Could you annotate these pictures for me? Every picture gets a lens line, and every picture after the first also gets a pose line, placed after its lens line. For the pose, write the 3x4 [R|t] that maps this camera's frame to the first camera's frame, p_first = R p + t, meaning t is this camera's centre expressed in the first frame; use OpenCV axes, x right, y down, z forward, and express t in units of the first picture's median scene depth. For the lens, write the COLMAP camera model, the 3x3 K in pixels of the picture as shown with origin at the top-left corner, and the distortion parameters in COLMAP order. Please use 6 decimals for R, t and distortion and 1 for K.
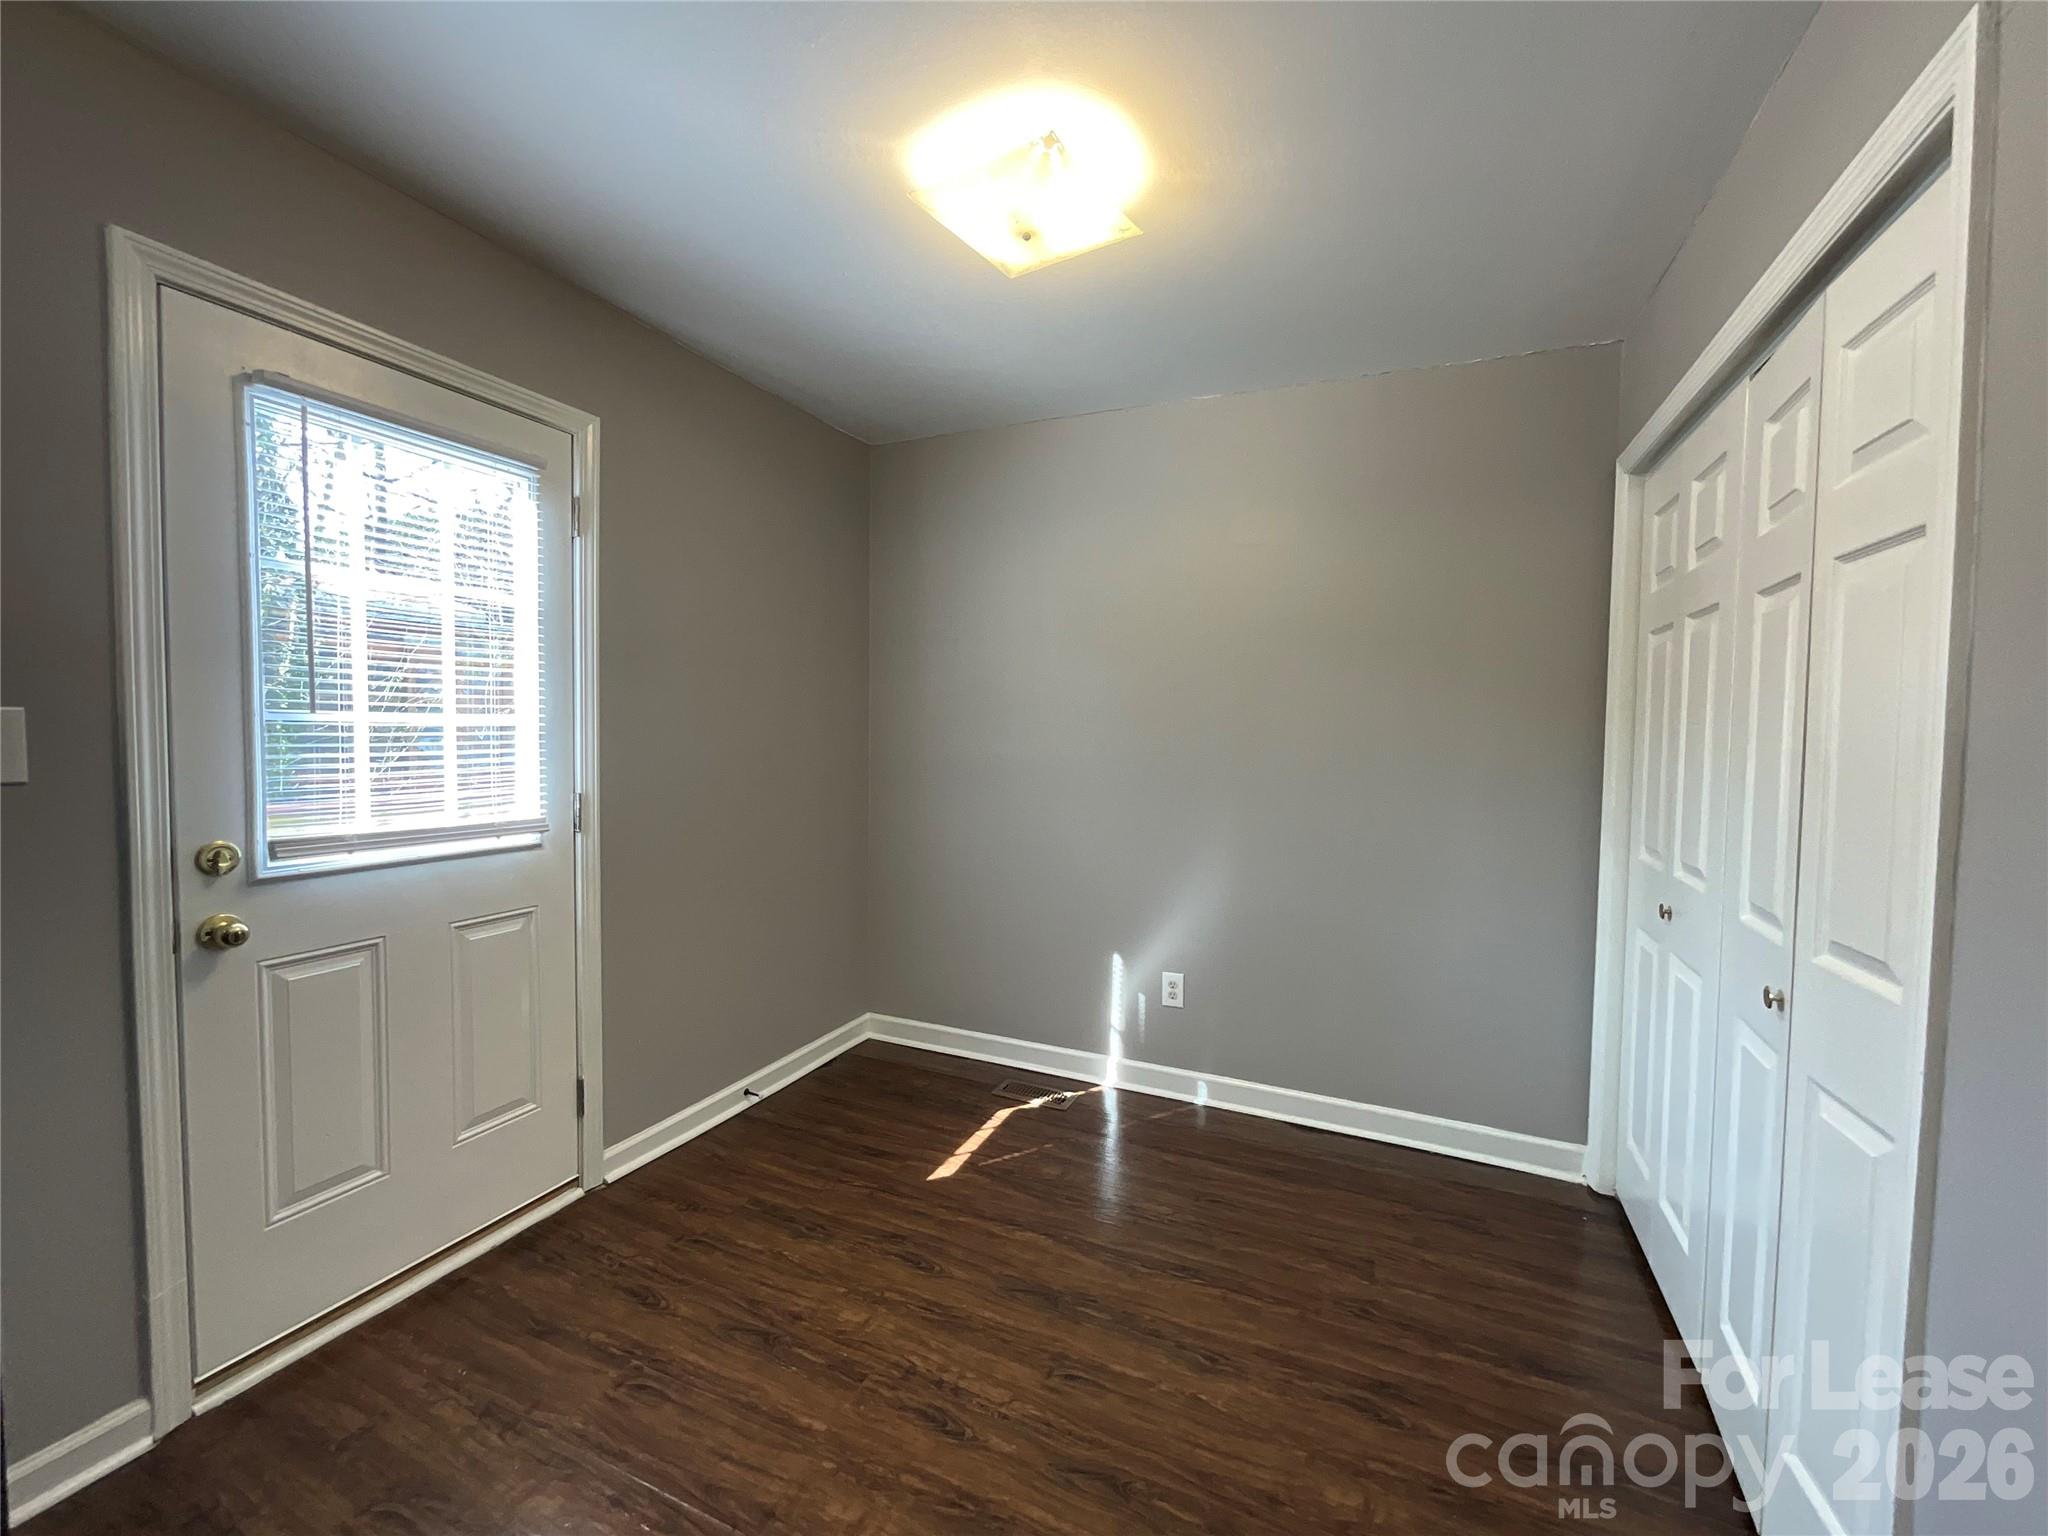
lens RADIAL K [[821.1, 0, 1028.9], [0, 821.1, 765.5], [0, 0, 1]] dist [-0.018404, -0.000520]
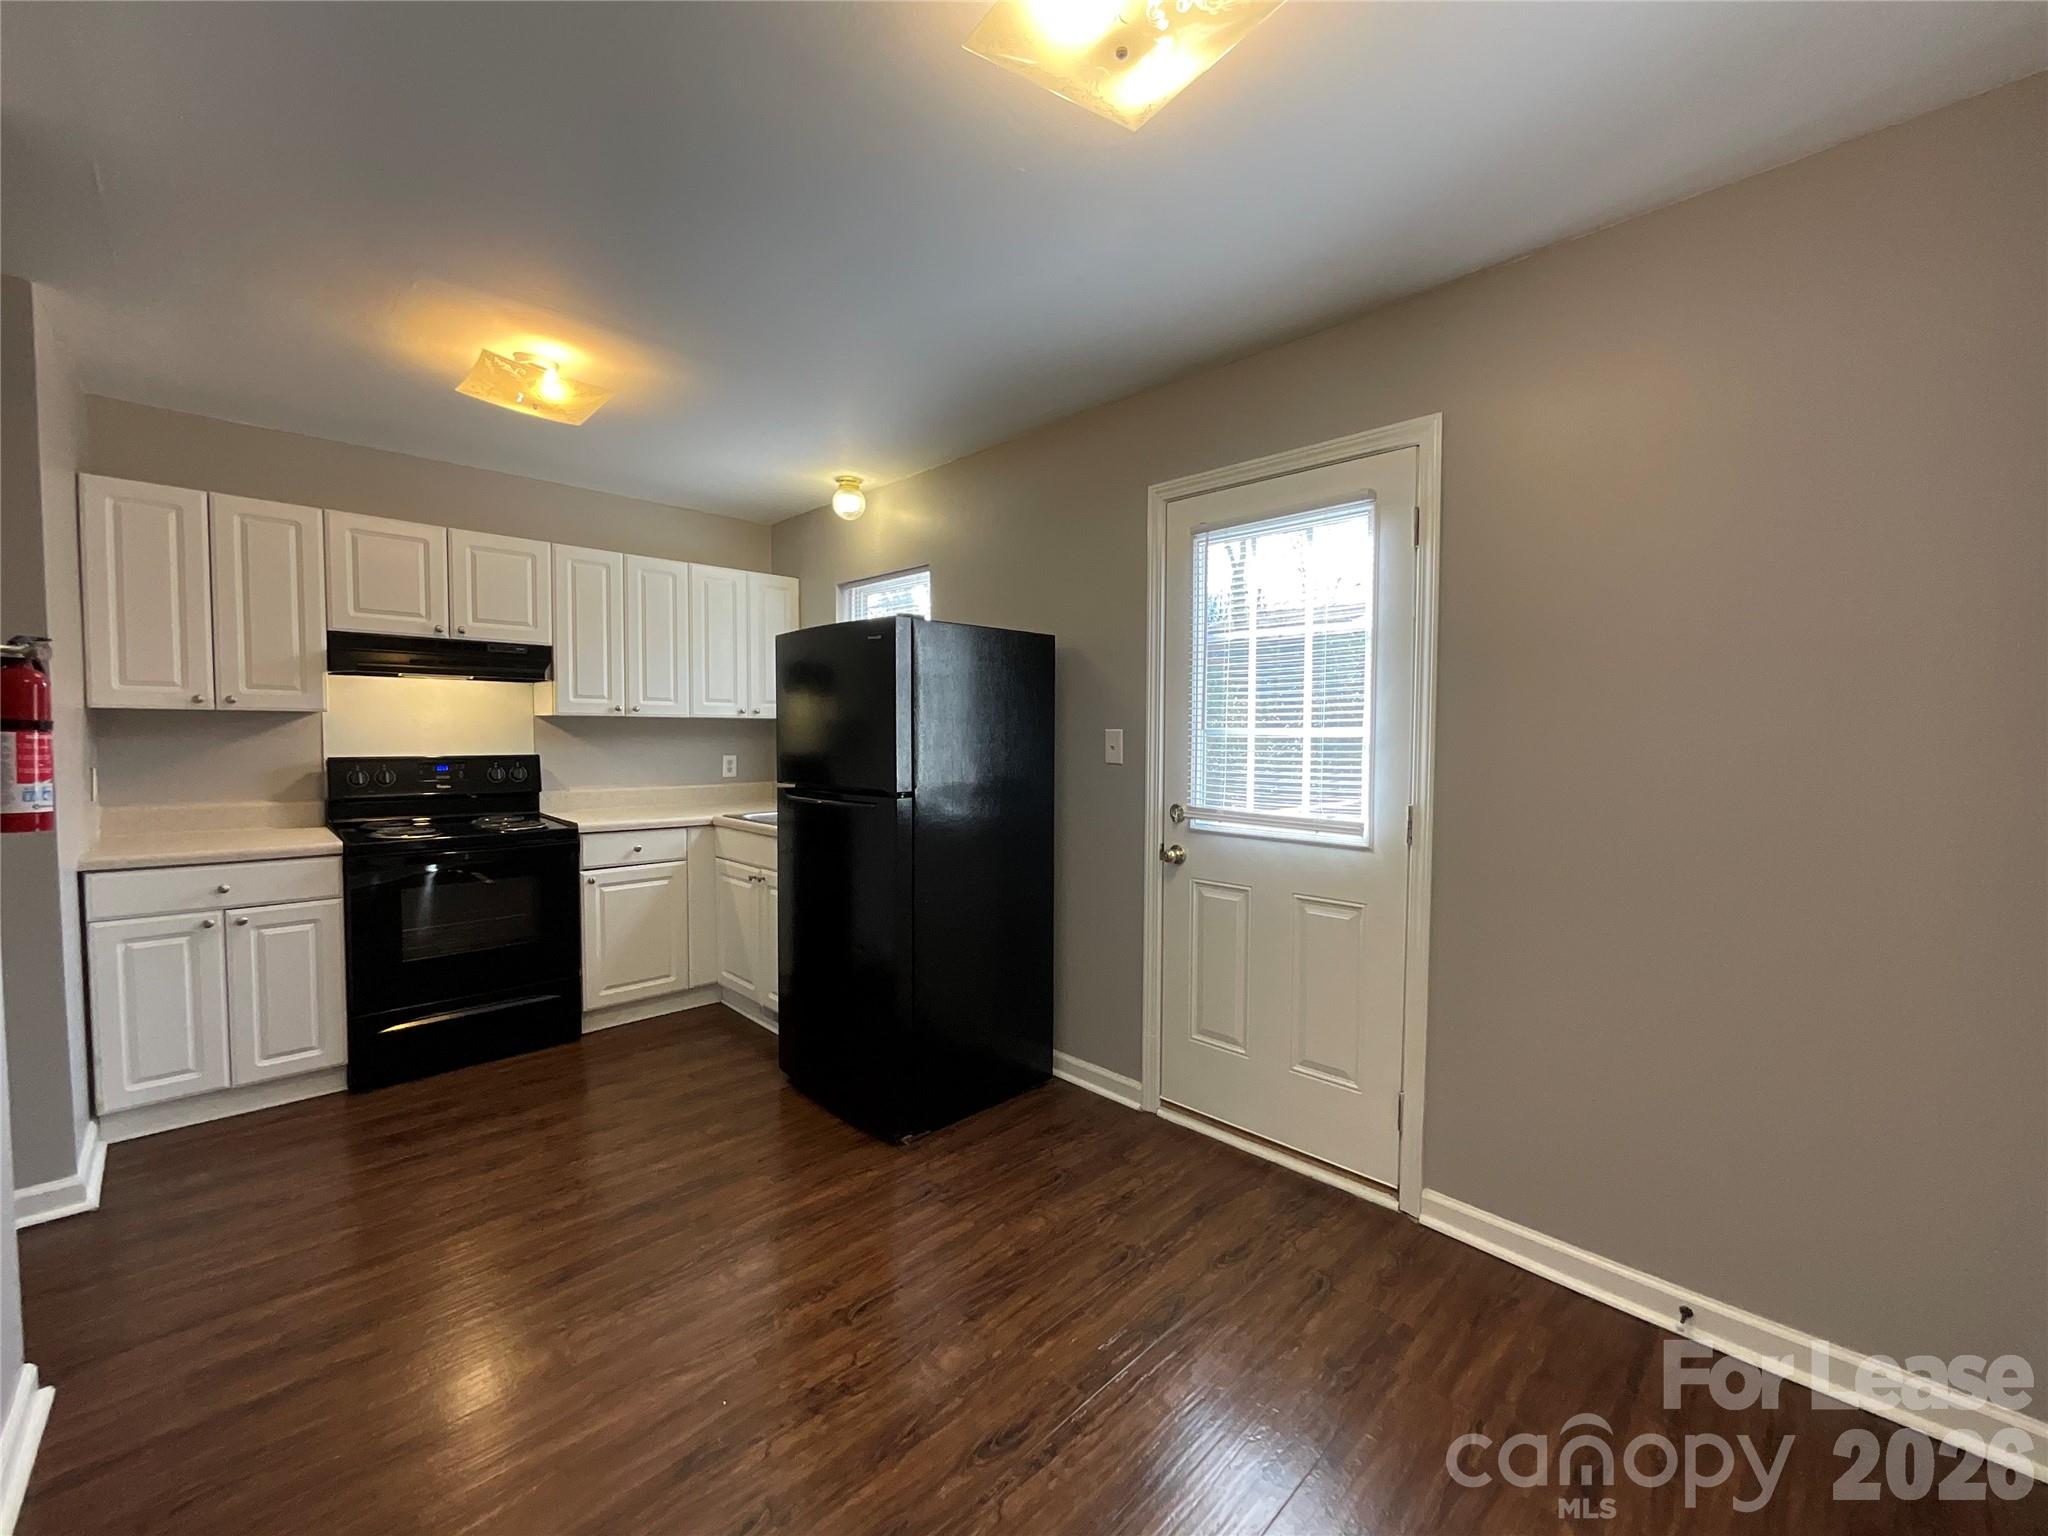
lens RADIAL K [[821.1, 0, 1029.3], [0, 821.1, 767.7], [0, 0, 1]] dist [-0.018404, -0.000520]
pose [[-0.381233, 0.022283, -0.924210, 0.714647], [-0.049814, 0.997762, 0.044604, -0.043670], [0.923136, 0.063043, -0.379270, 1.260820]]
